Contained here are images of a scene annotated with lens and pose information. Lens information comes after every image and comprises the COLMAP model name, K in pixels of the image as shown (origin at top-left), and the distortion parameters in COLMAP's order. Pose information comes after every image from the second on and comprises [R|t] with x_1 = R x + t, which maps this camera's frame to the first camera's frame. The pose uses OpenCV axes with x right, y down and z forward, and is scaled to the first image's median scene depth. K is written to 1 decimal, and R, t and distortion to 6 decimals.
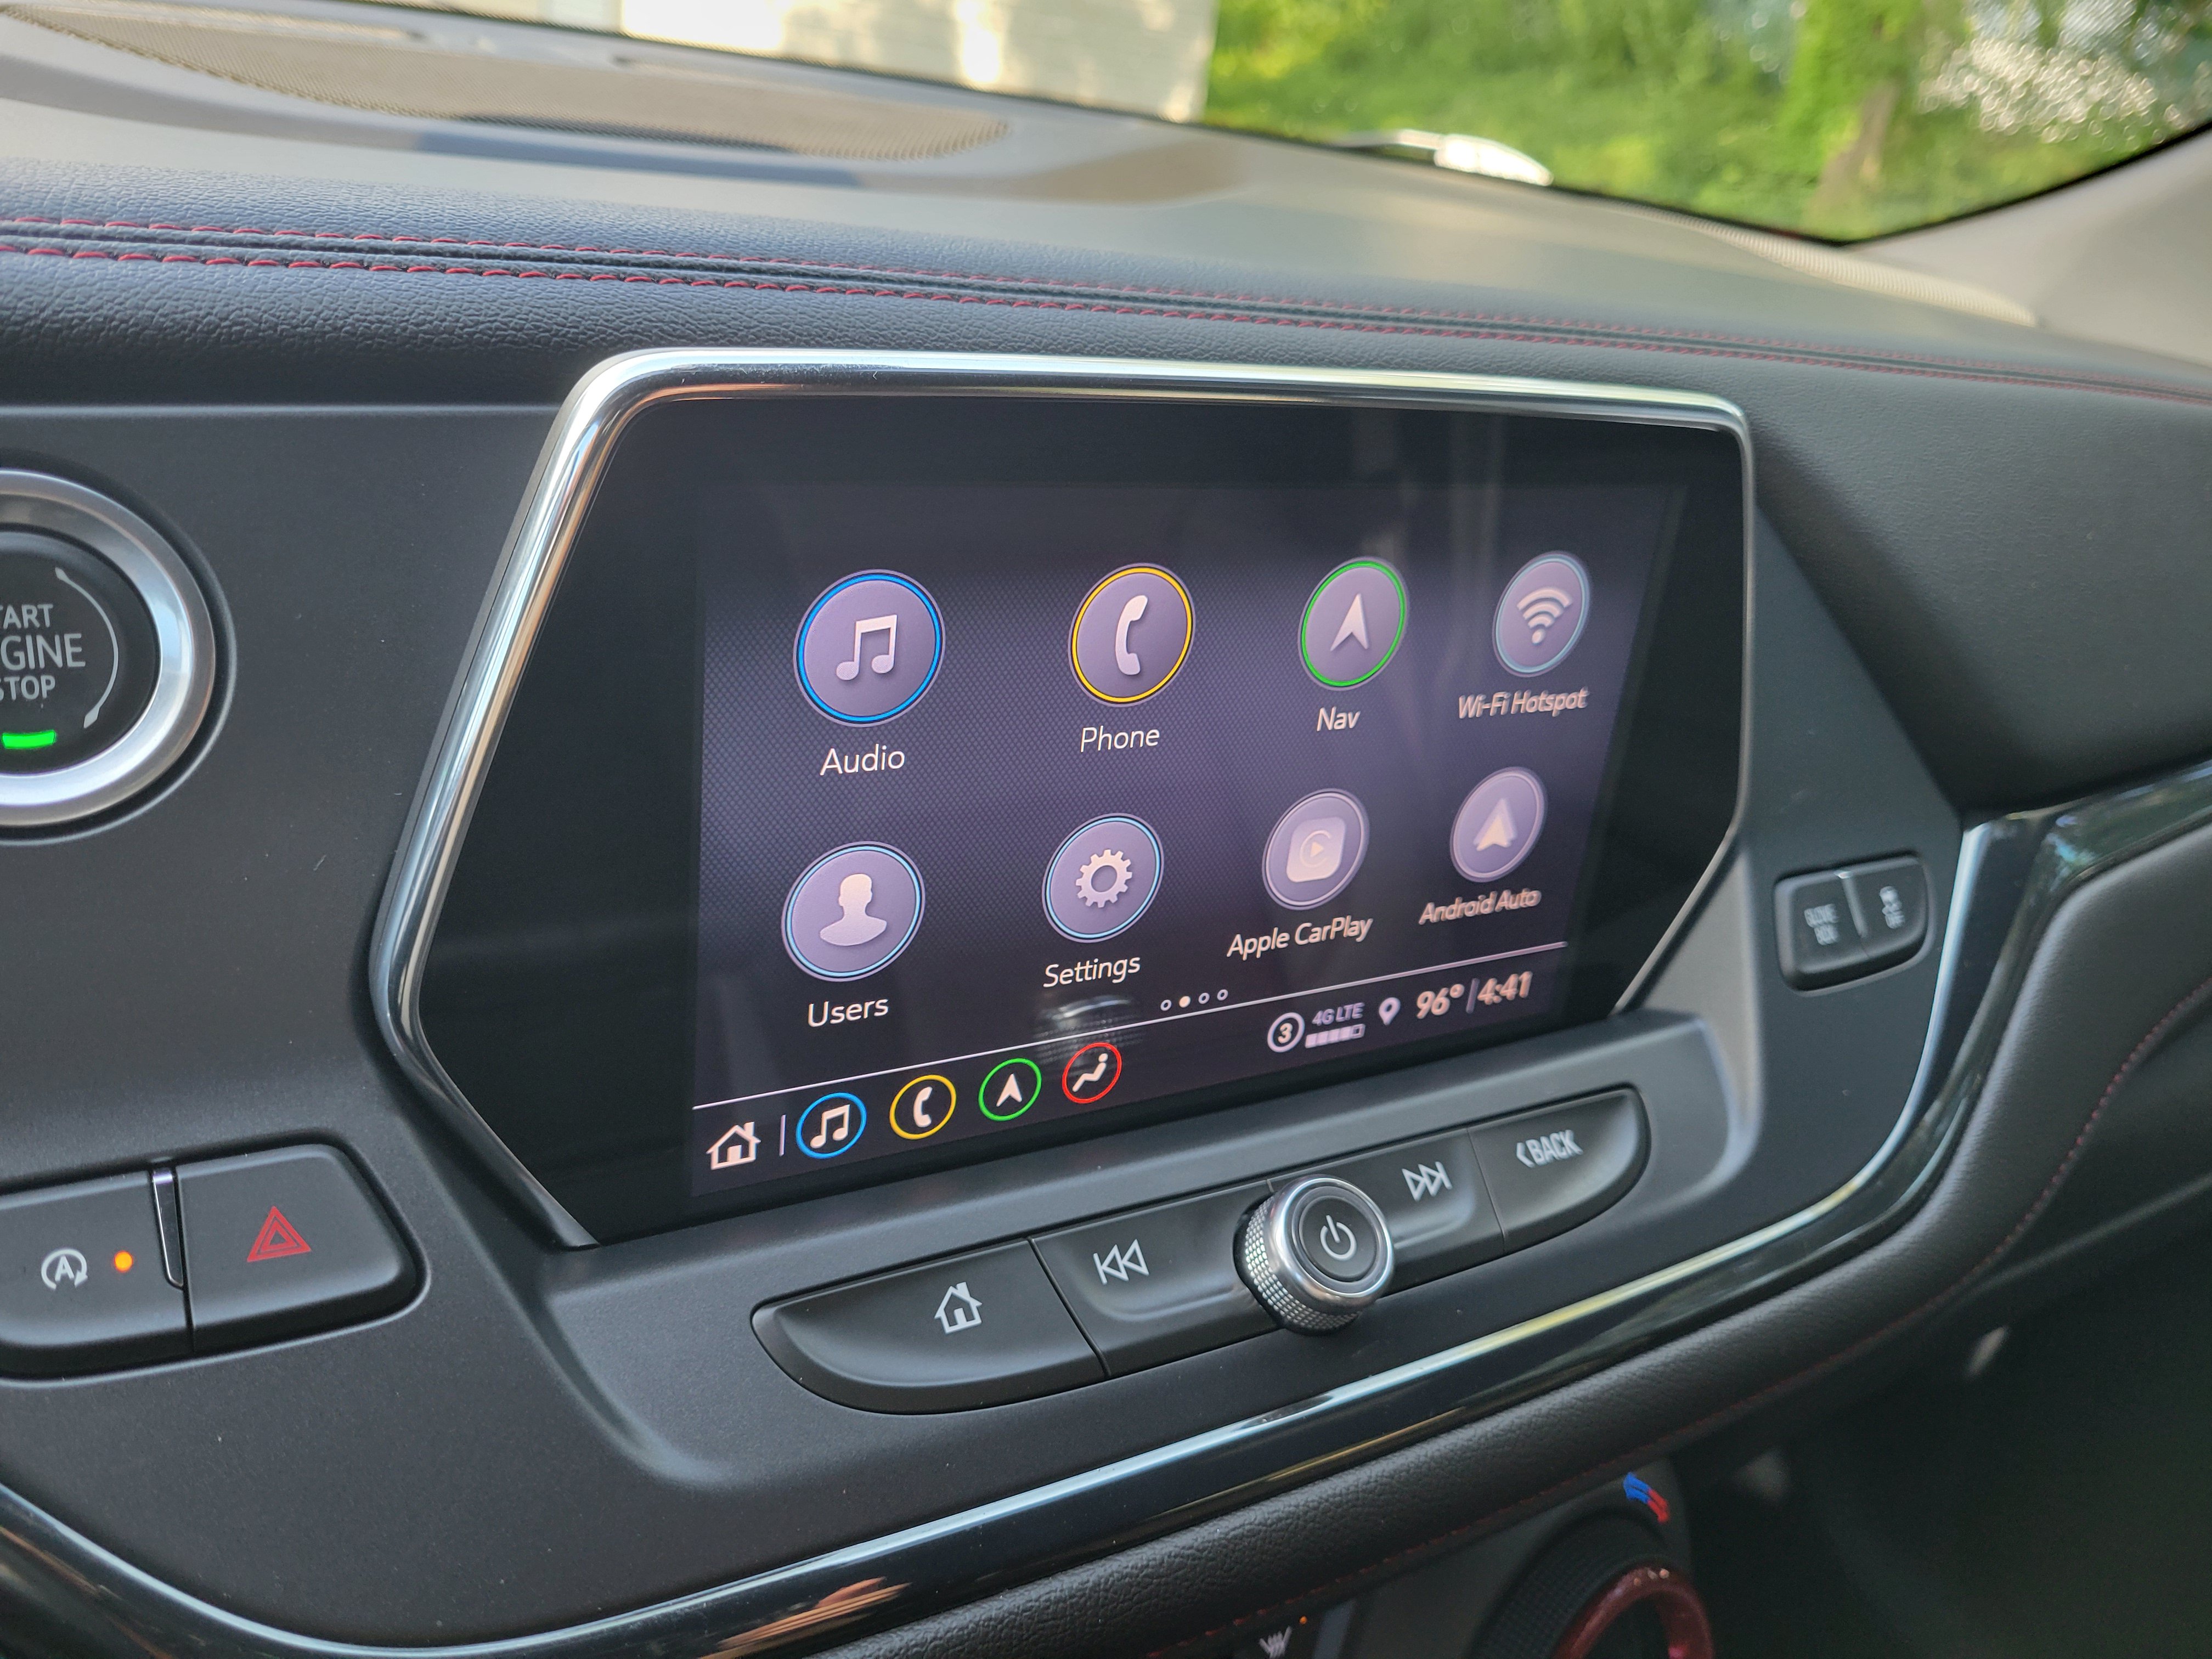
lens RADIAL K [[1657.9, 0, 1103.9], [0, 1657.9, 825.1], [0, 0, 1]] dist [0.013536, -0.009156]
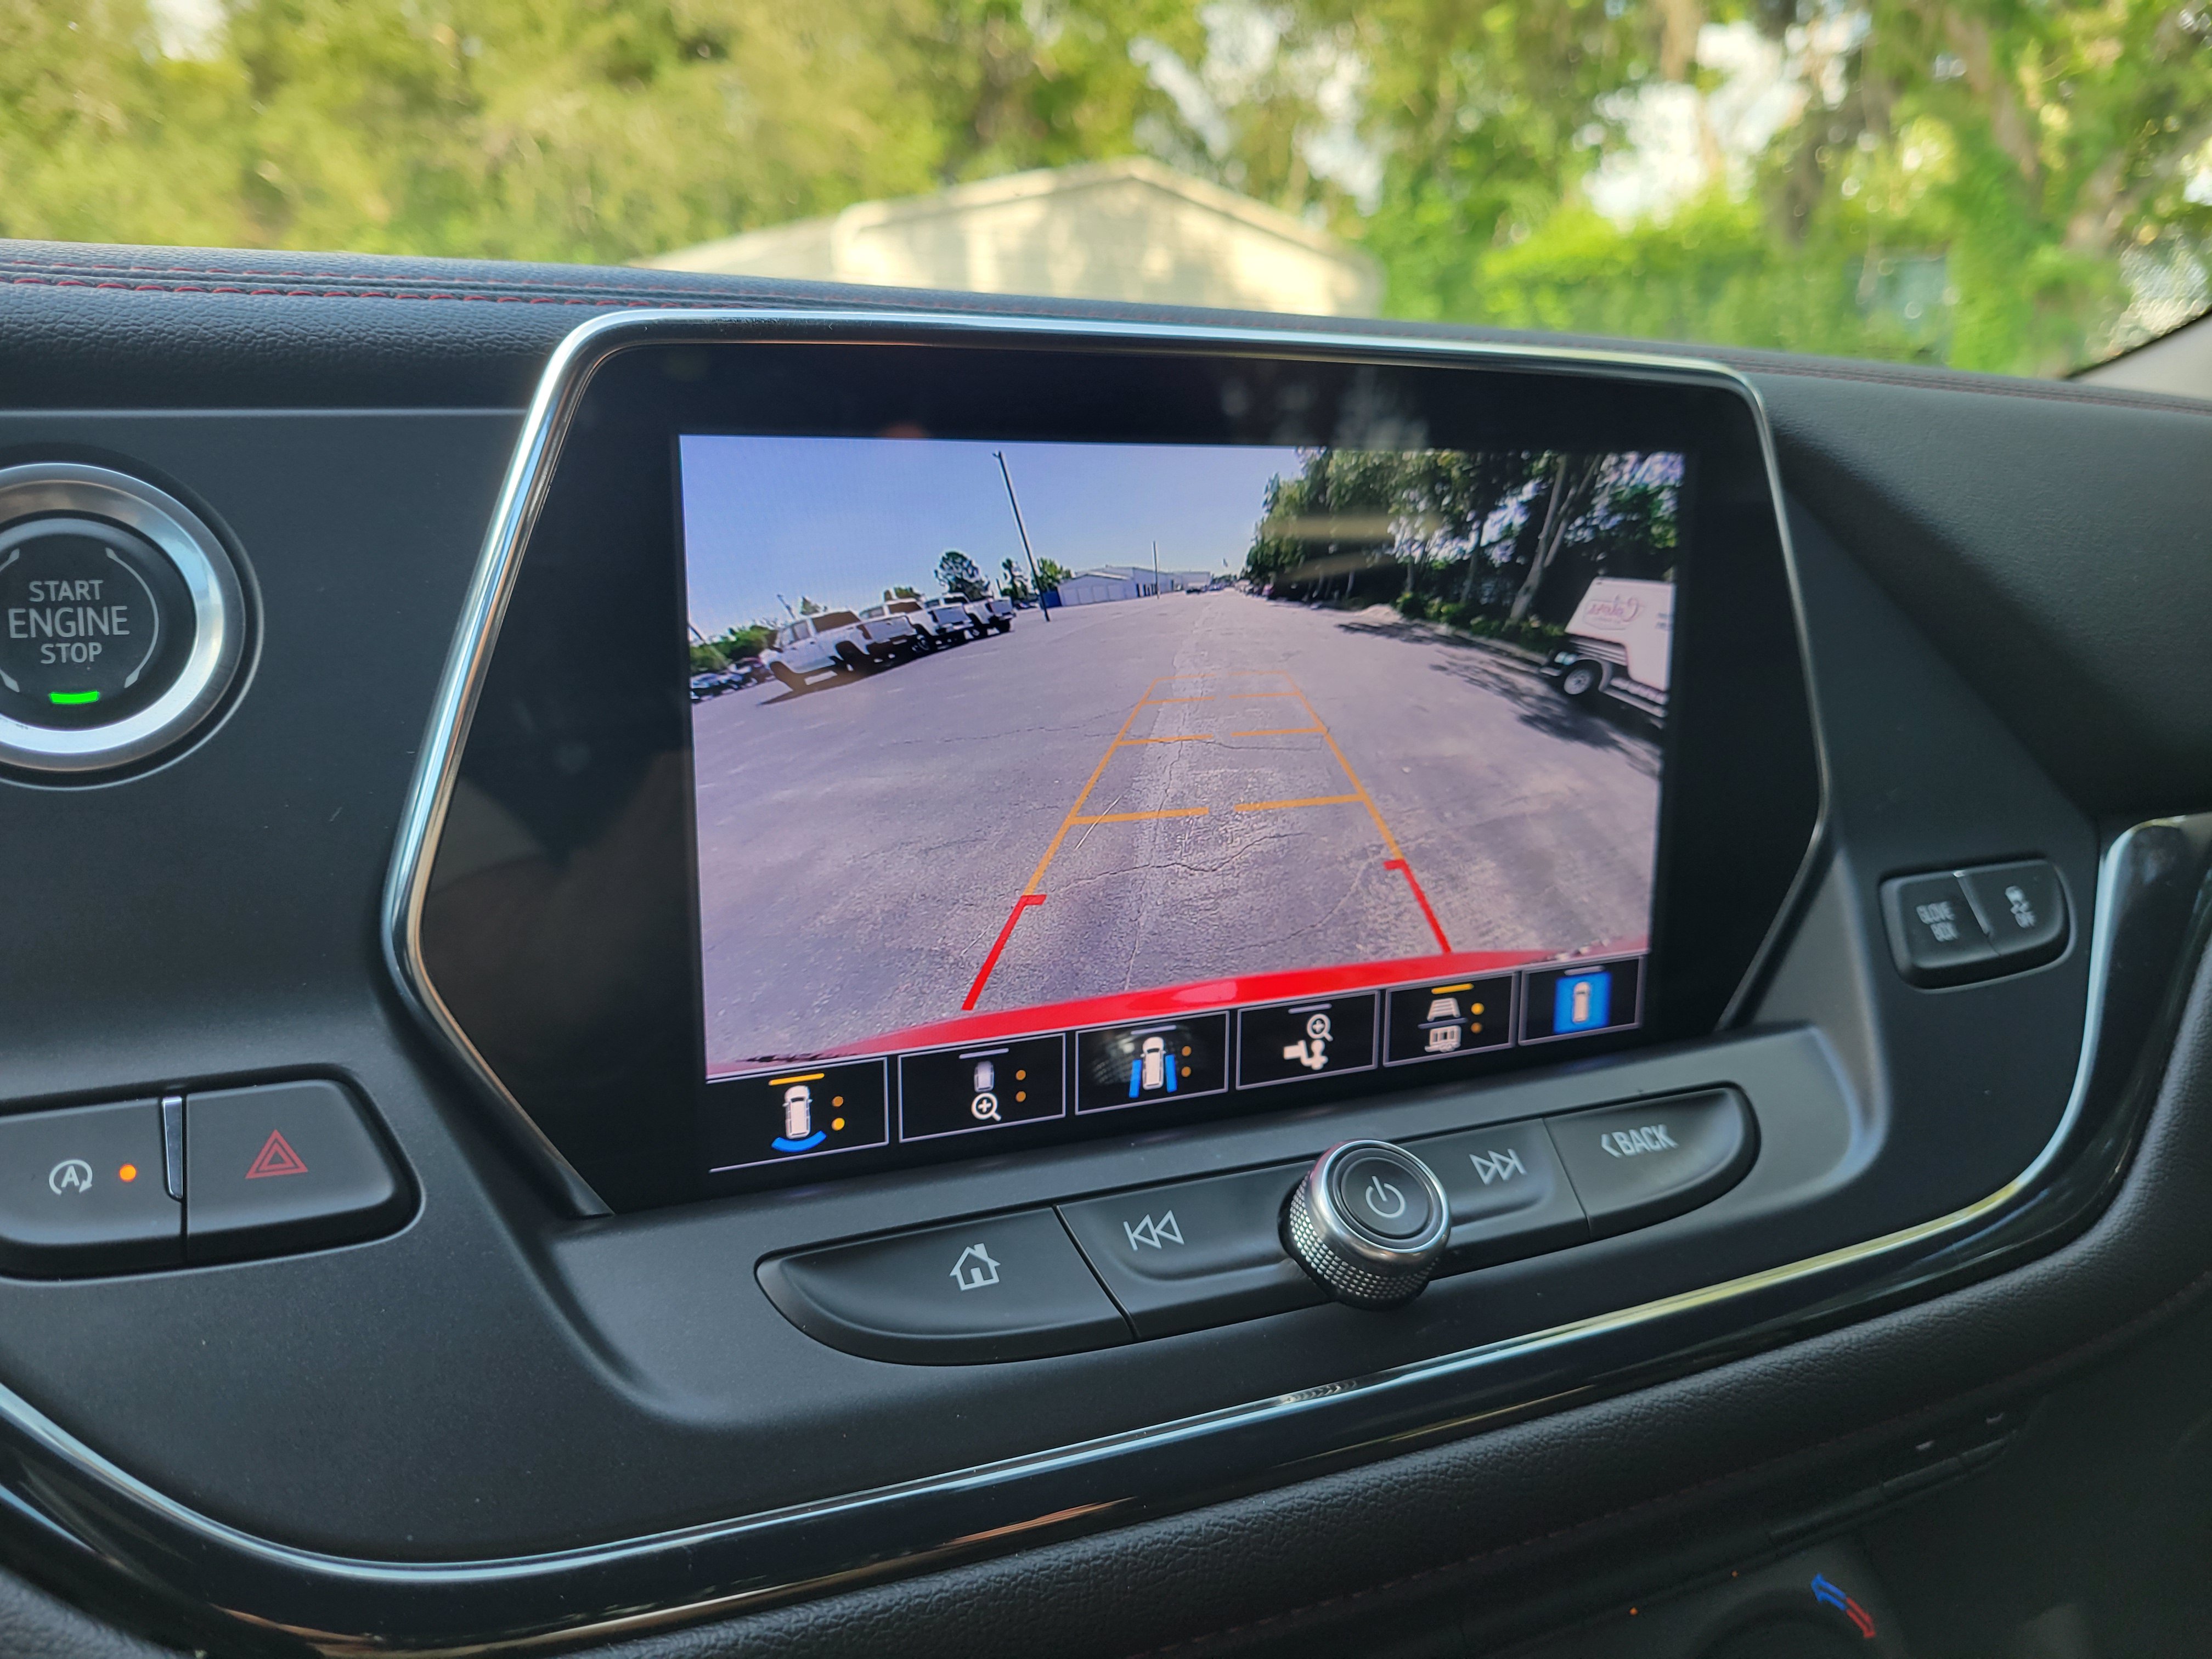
lens RADIAL K [[1657.9, 0, 1106.1], [0, 1657.9, 842.4], [0, 0, 1]] dist [0.013536, -0.009156]
pose [[0.989606, -0.081877, -0.118223, 0.120292], [0.058717, 0.980498, -0.187553, 0.234248], [0.131273, 0.178662, 0.975114, 0.031034]]
